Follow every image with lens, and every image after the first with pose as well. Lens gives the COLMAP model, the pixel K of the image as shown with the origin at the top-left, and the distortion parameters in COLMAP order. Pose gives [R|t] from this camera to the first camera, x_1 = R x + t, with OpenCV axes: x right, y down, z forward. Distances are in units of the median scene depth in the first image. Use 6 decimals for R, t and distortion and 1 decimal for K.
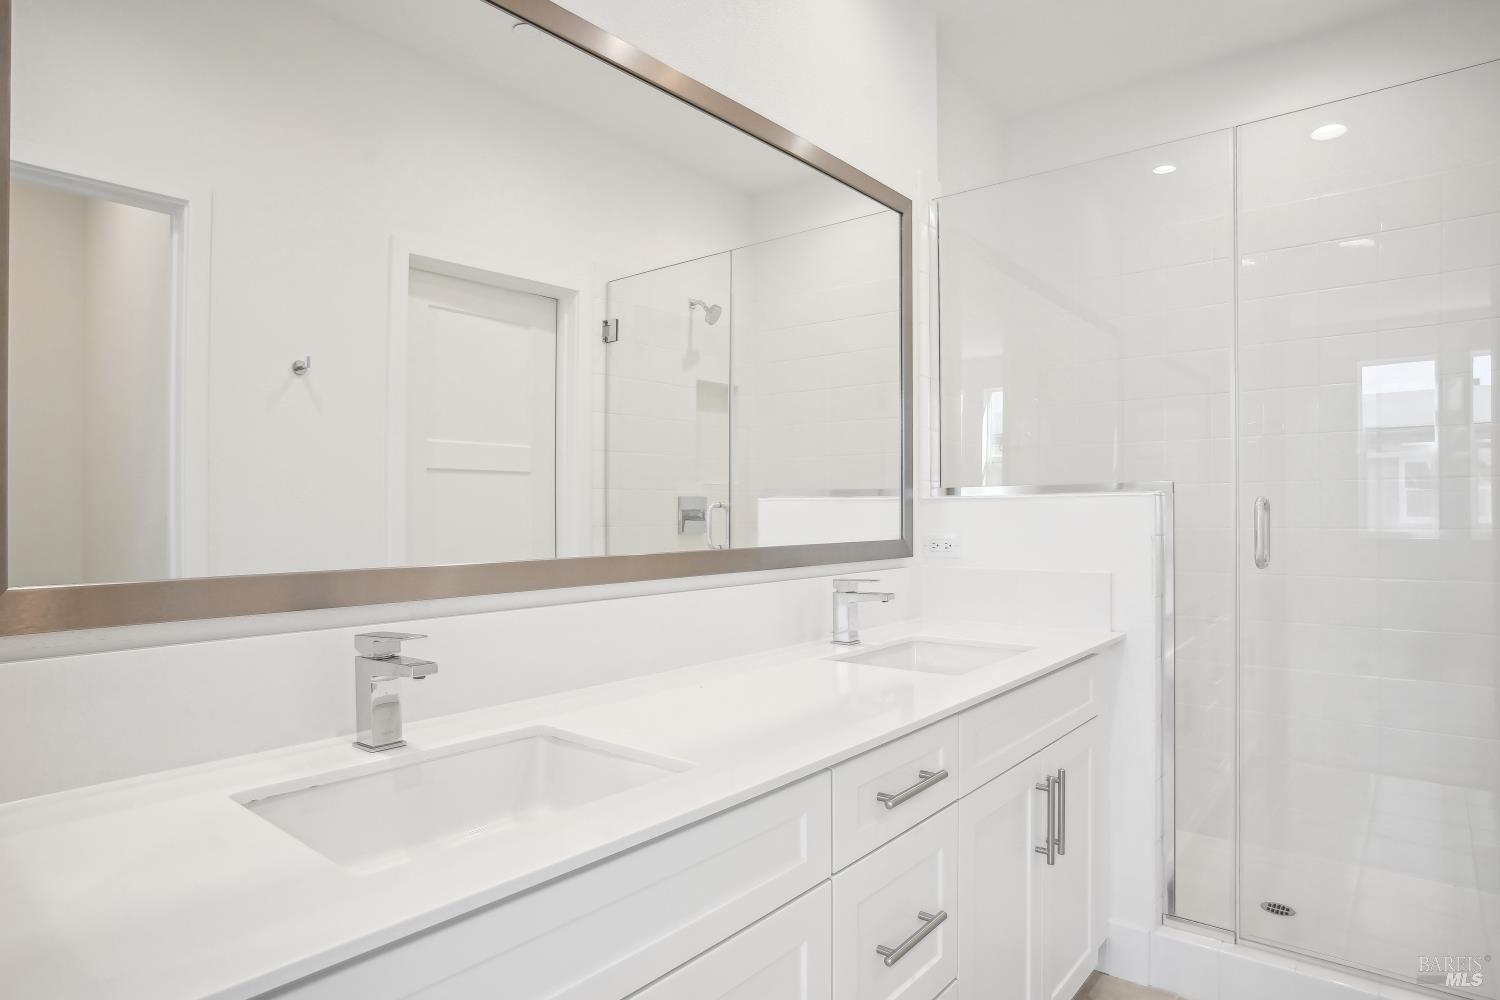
lens RADIAL K [[851.9, 0, 750.0], [0, 851.9, 500.0], [0, 0, 1]] dist [-0.085009, 0.051604]
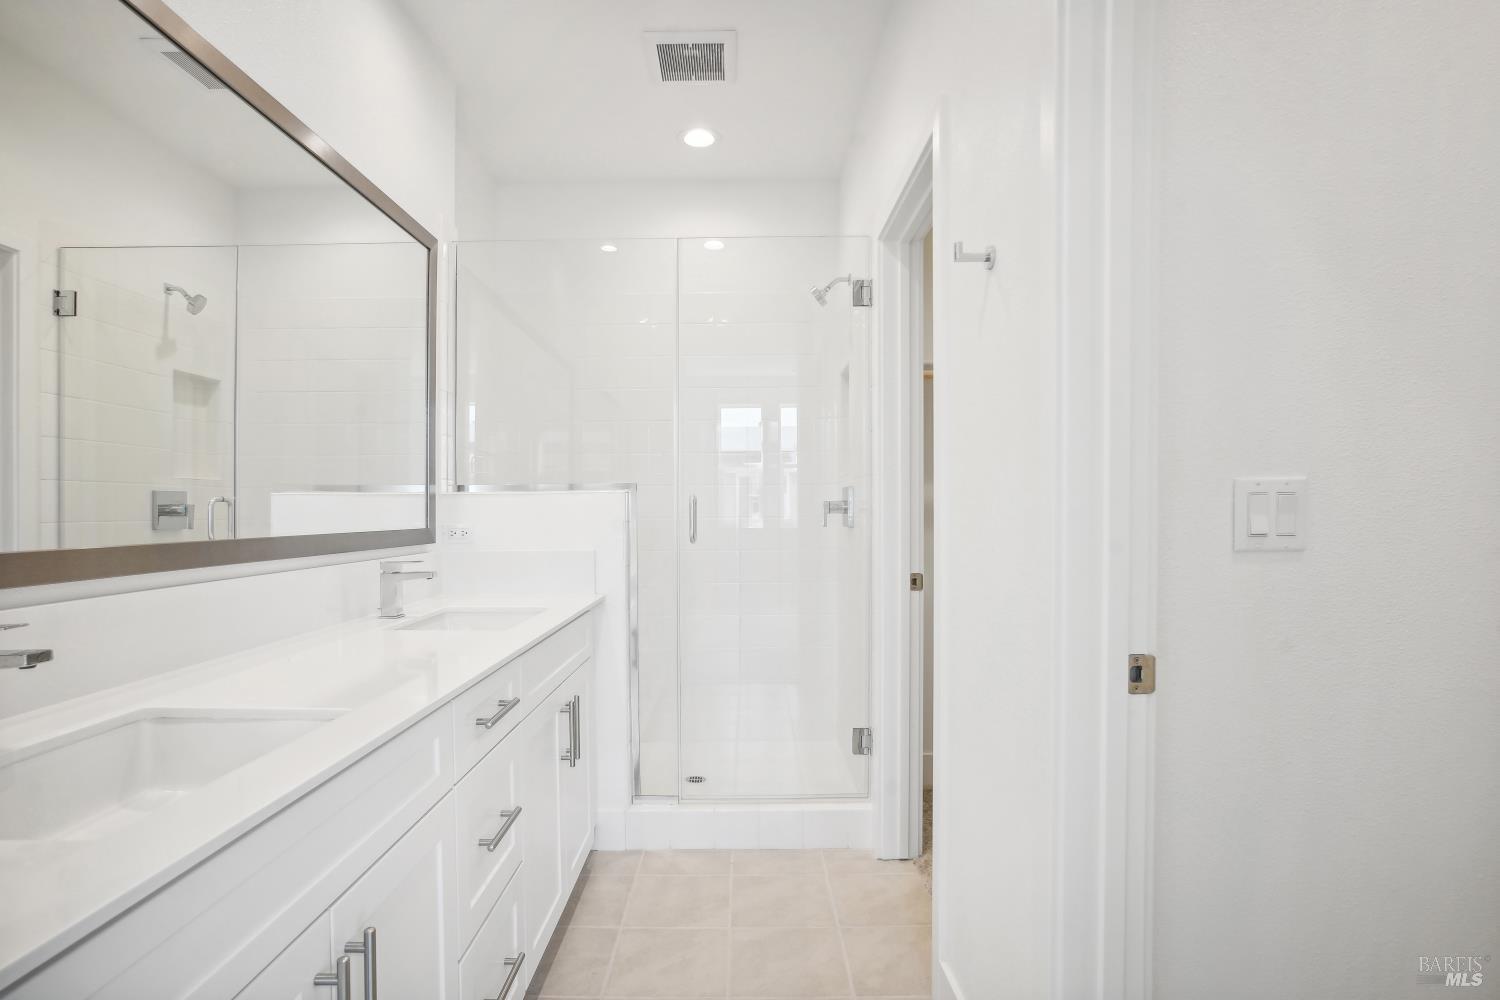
lens RADIAL K [[738.1, 0, 750.0], [0, 738.1, 500.0], [0, 0, 1]] dist [-0.088840, 0.054968]
pose [[0.771108, 0.007095, 0.636665, -0.114411], [-0.005719, 0.999975, -0.004217, 0.009181], [-0.636679, -0.000390, 0.771129, -0.054142]]
